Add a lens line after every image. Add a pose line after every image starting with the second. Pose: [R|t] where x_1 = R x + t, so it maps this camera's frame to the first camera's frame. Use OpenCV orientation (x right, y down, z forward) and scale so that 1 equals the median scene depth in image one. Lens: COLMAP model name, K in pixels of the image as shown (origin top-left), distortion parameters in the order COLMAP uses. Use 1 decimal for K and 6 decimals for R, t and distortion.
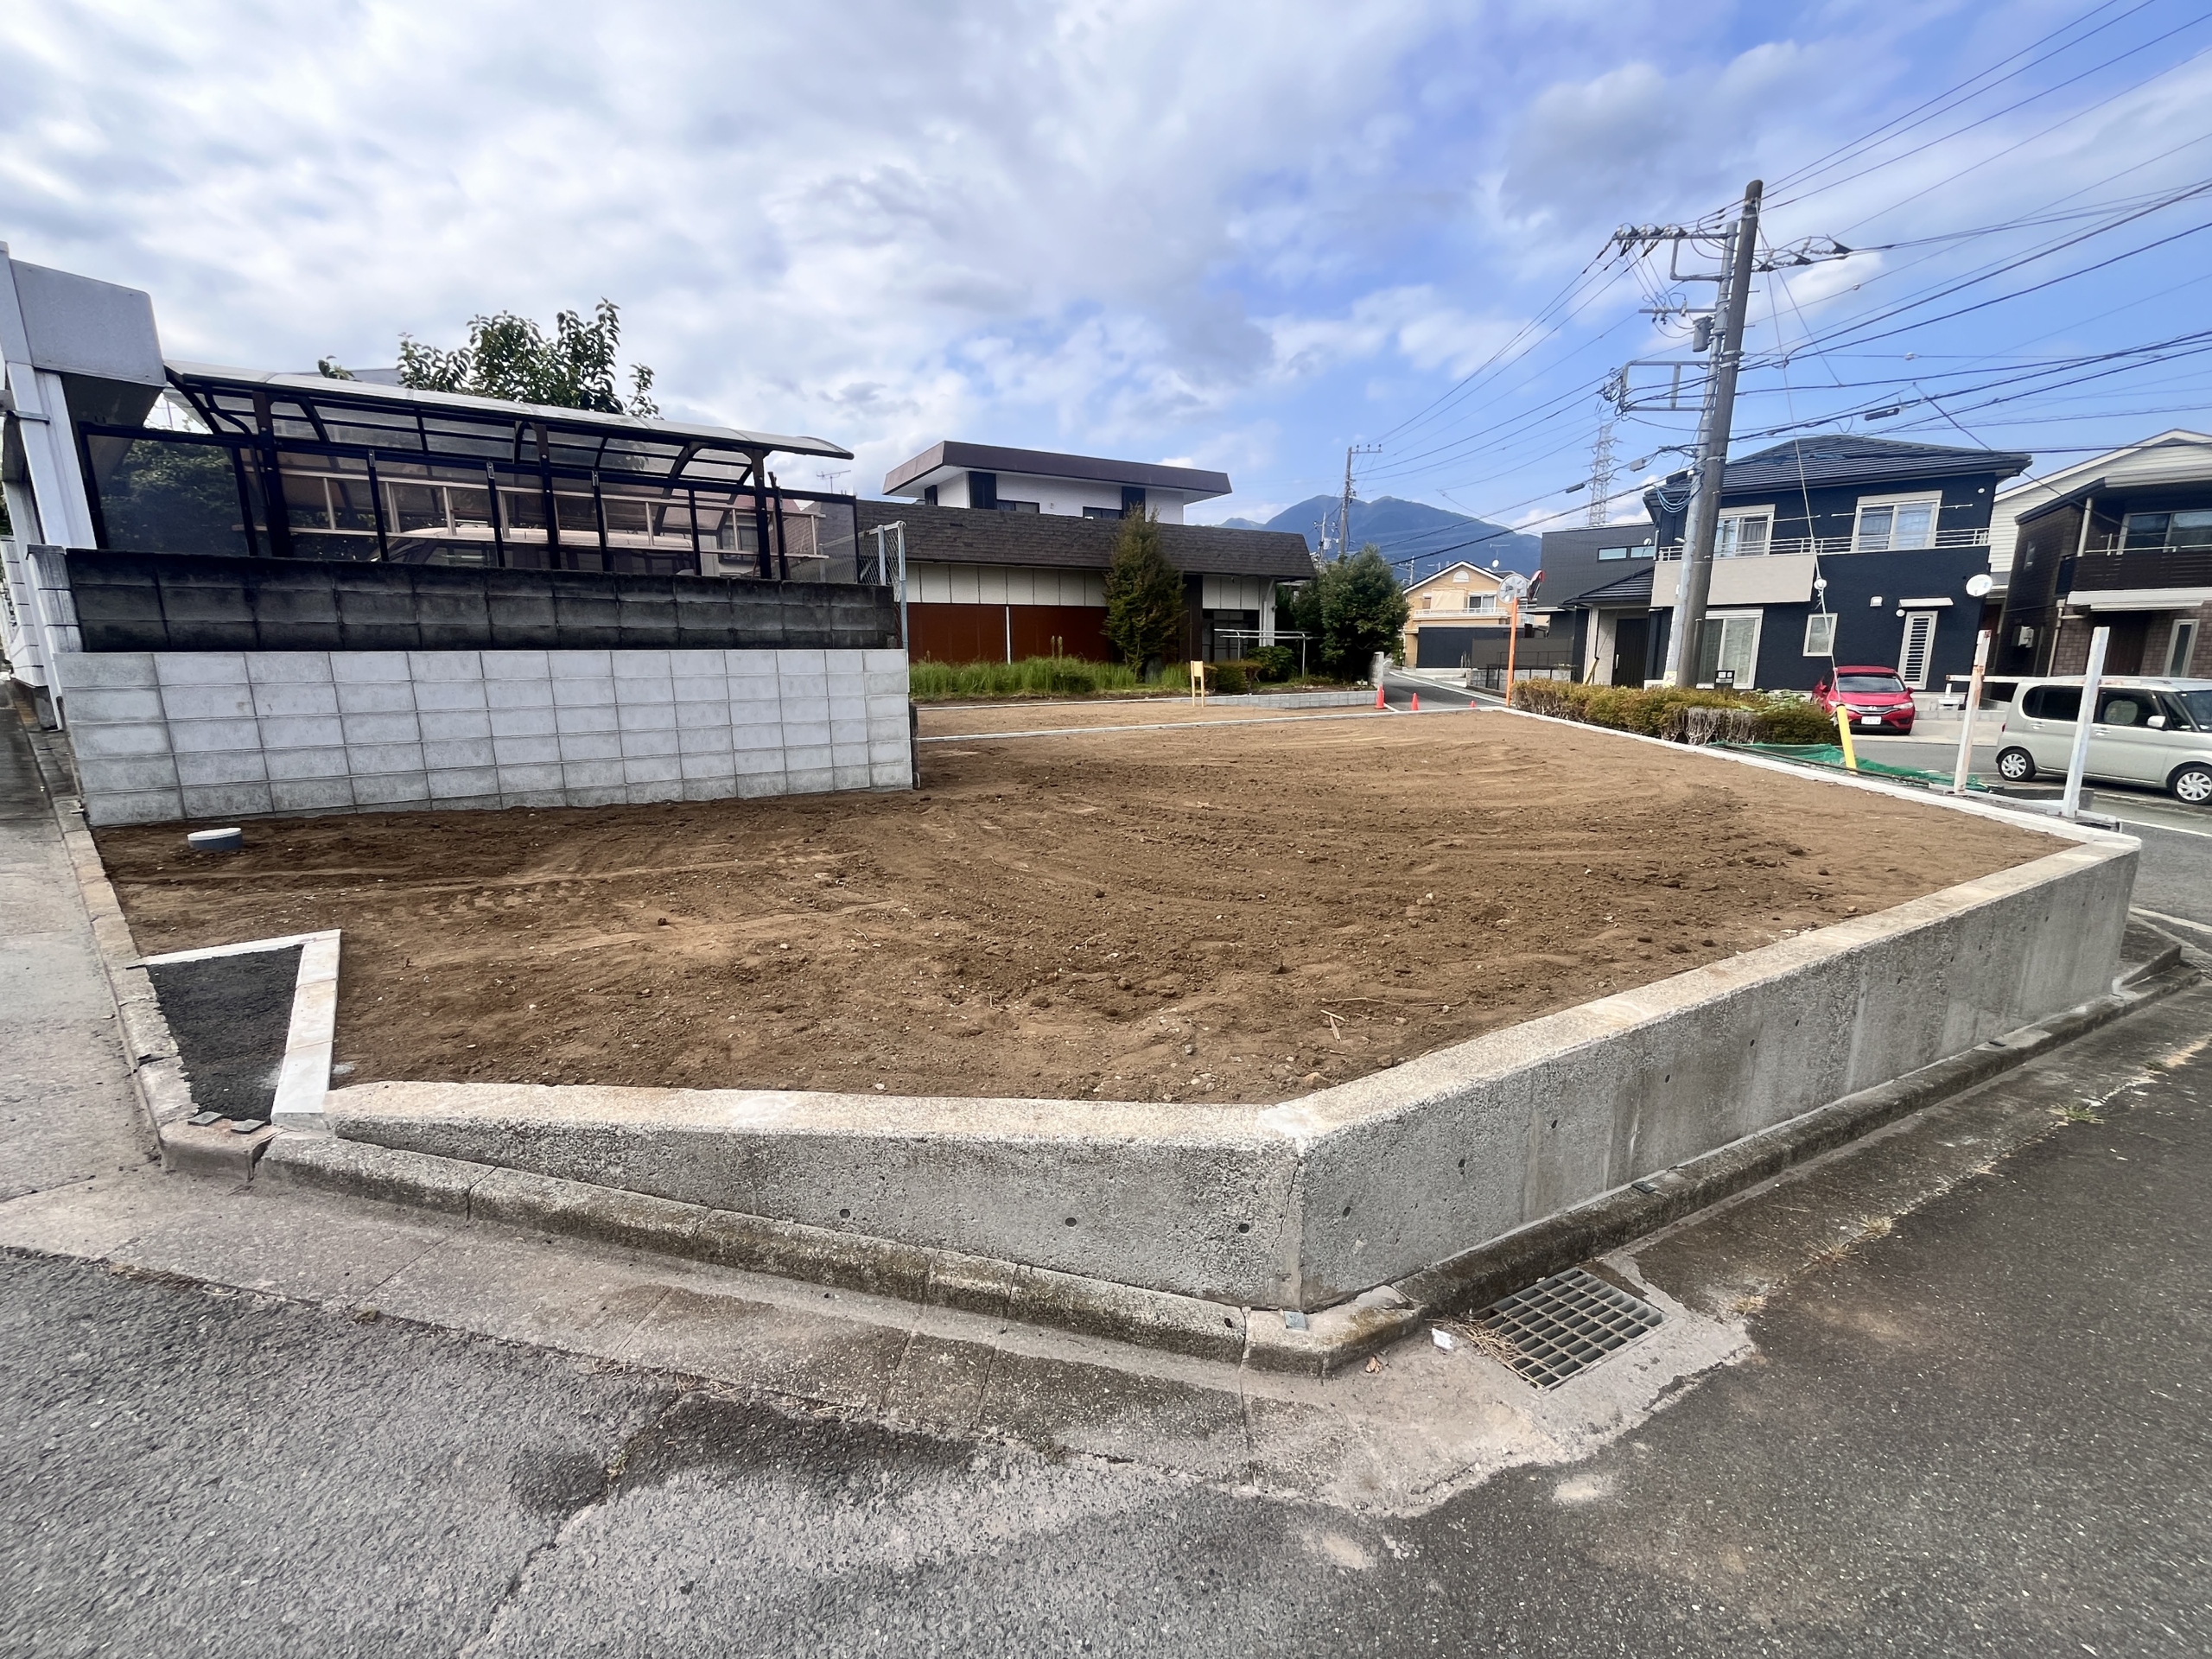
lens RADIAL K [[897.7, 0, 1102.7], [0, 897.7, 830.9], [0, 0, 1]] dist [-0.002523, -0.000004]
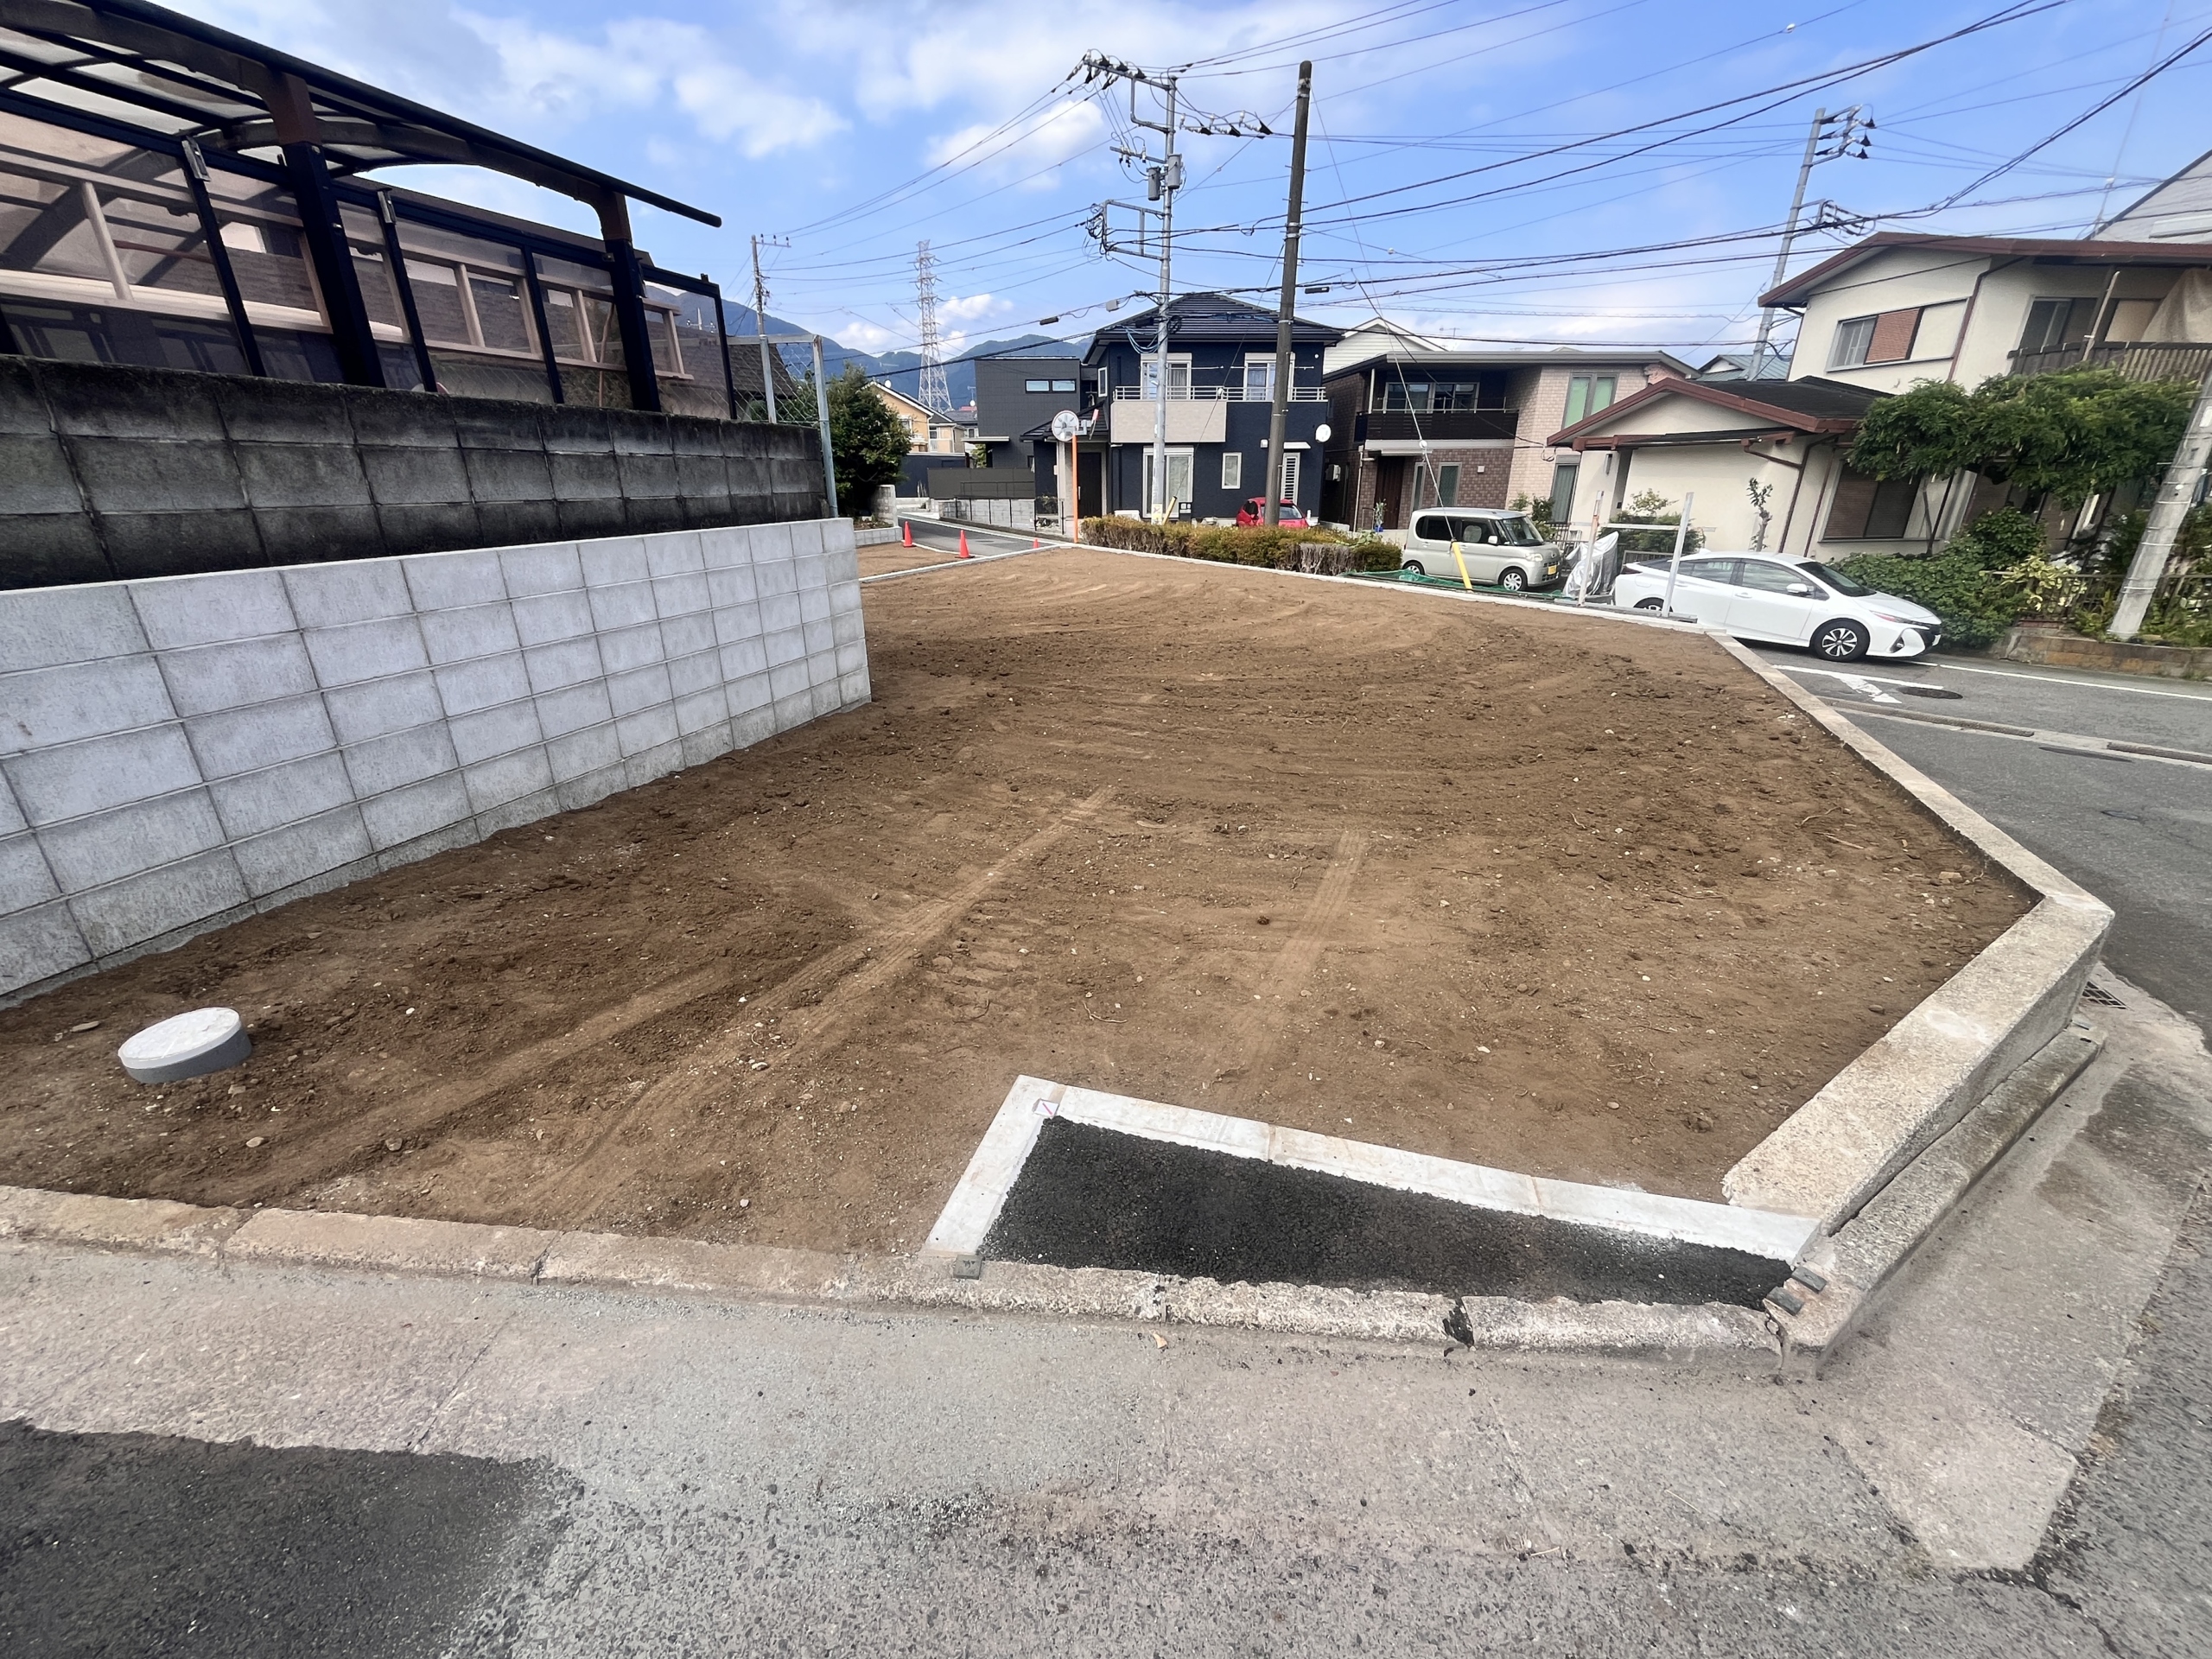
lens RADIAL K [[897.7, 0, 1102.7], [0, 897.7, 830.9], [0, 0, 1]] dist [-0.002523, -0.000004]
pose [[0.784715, -0.224784, 0.577663, -0.629775], [0.116741, 0.968847, 0.218420, -0.099862], [-0.608765, -0.103960, 0.786510, 0.283230]]
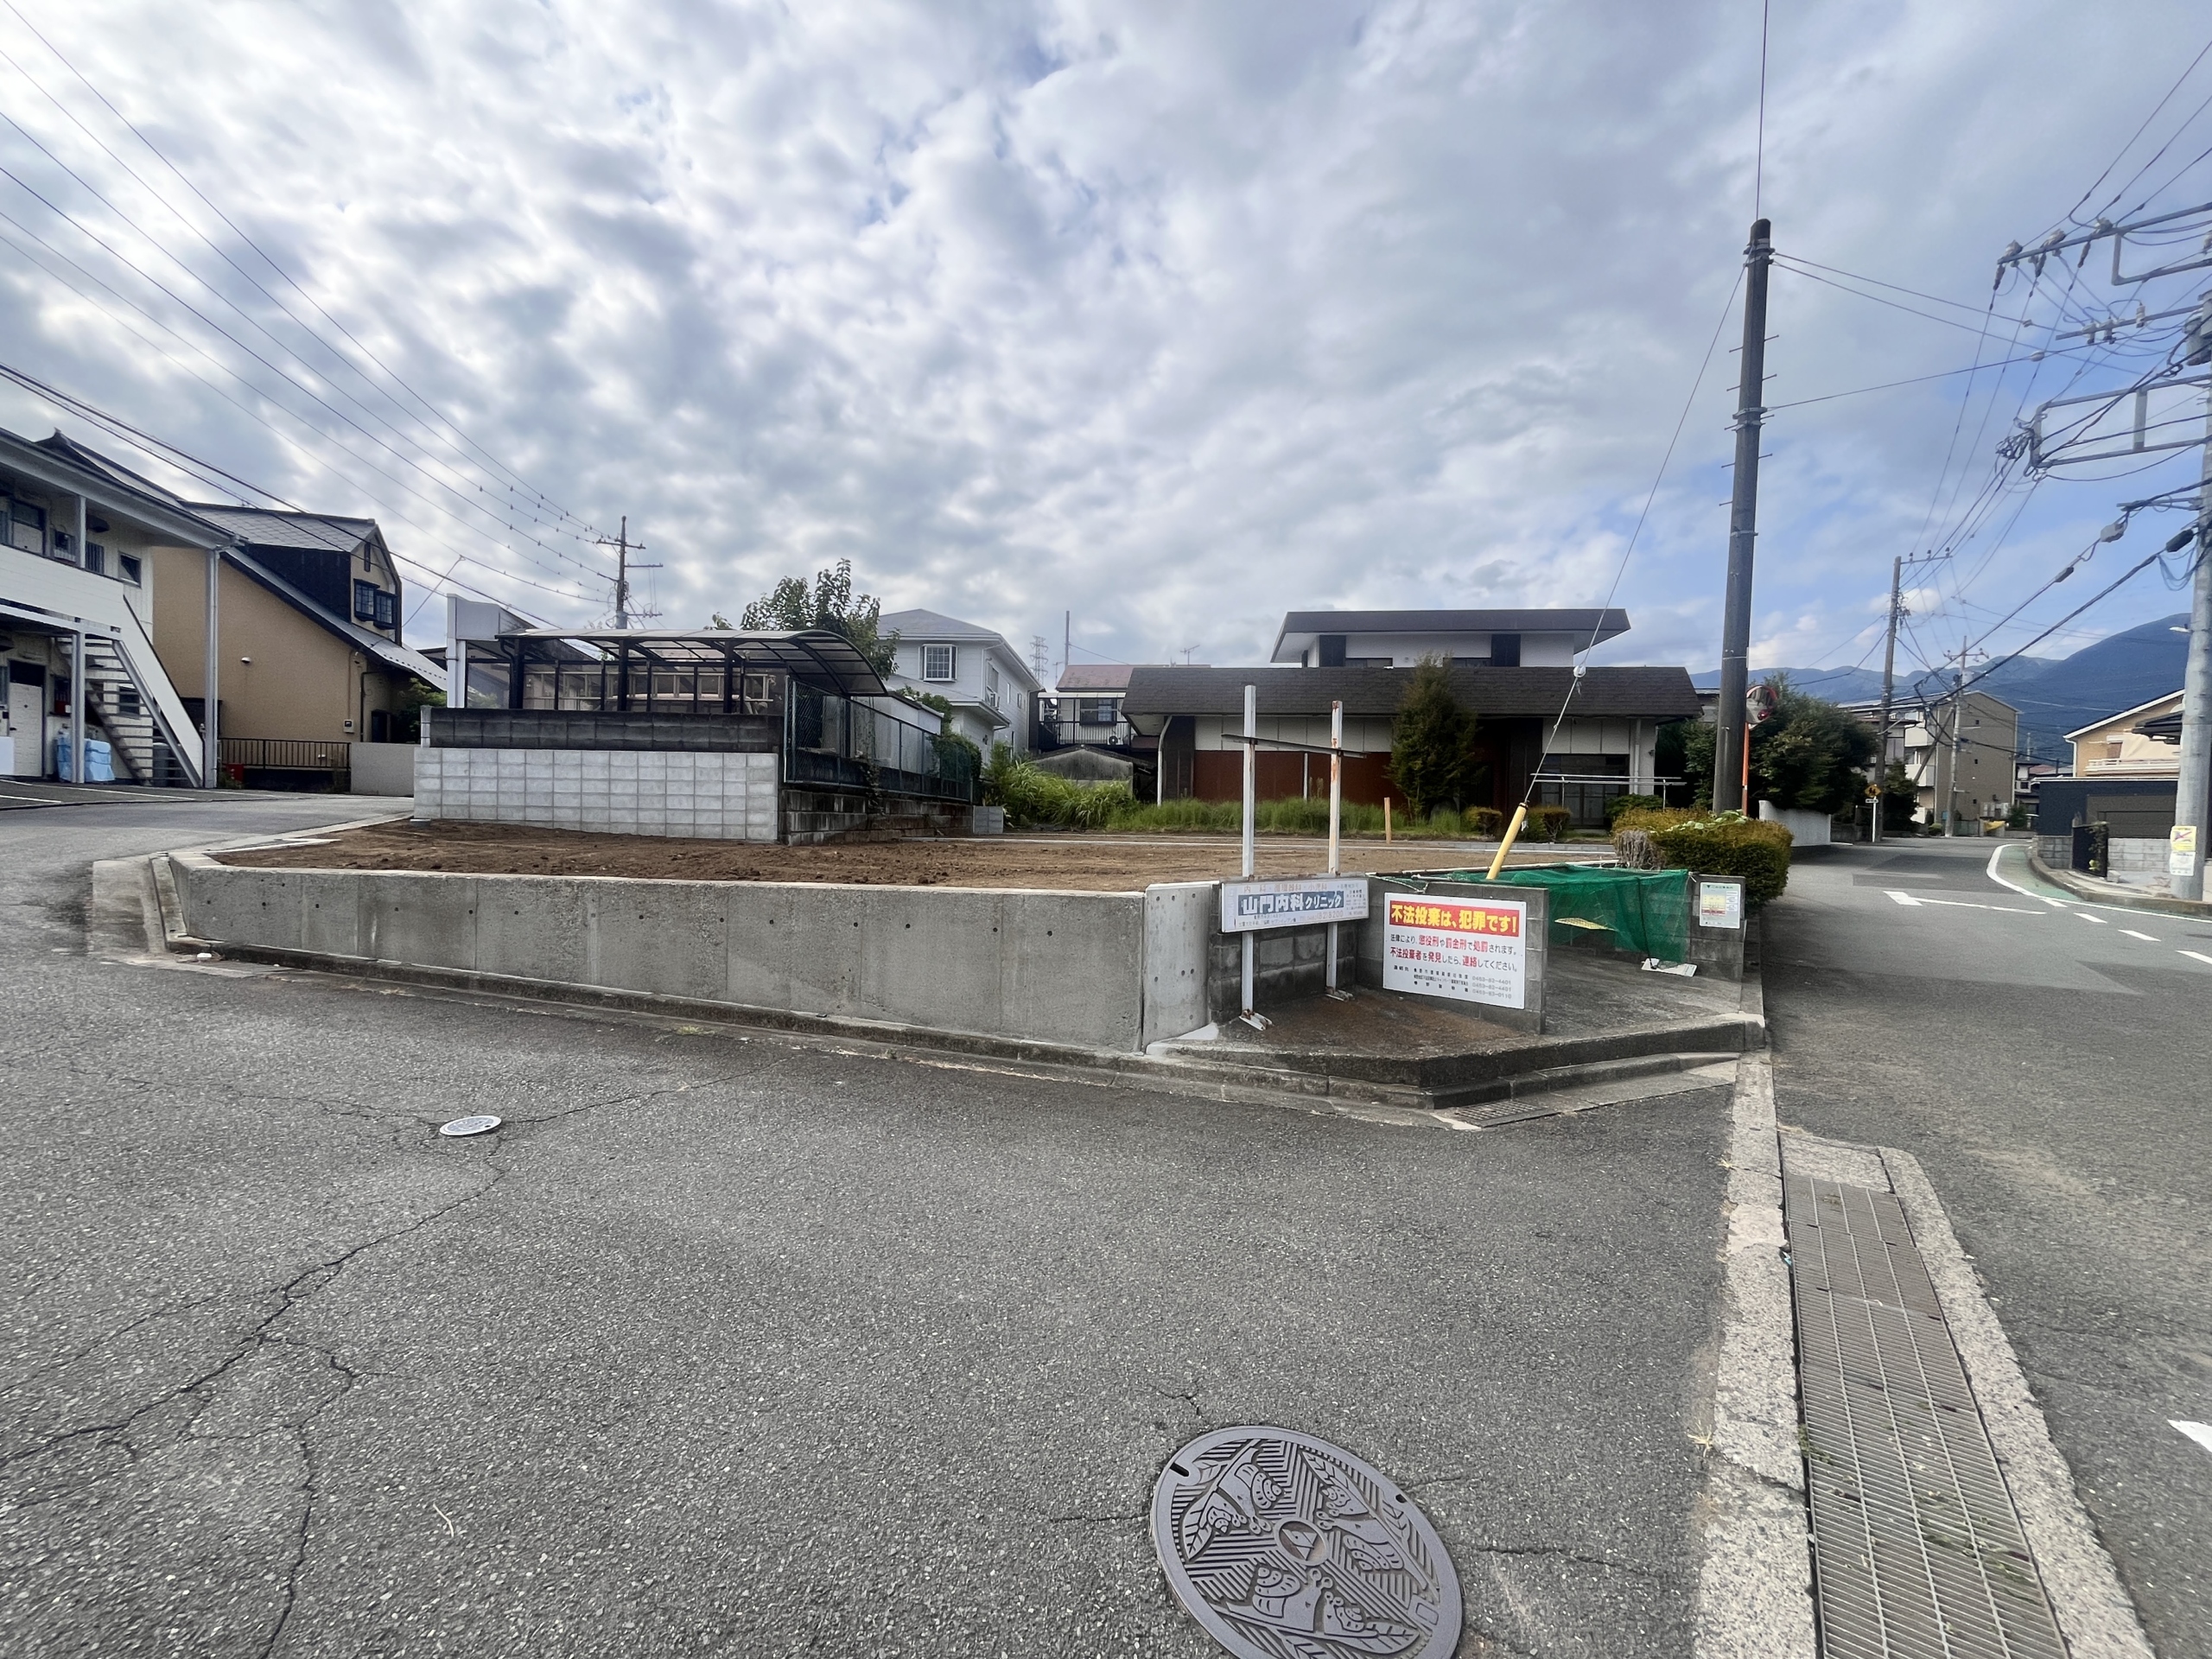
lens RADIAL K [[897.7, 0, 1102.7], [0, 897.7, 830.9], [0, 0, 1]] dist [-0.002523, -0.000004]
pose [[0.796959, 0.032103, -0.603180, 1.358836], [-0.140777, 0.980959, -0.133794, 0.067803], [0.587400, 0.191542, 0.786303, 0.146765]]
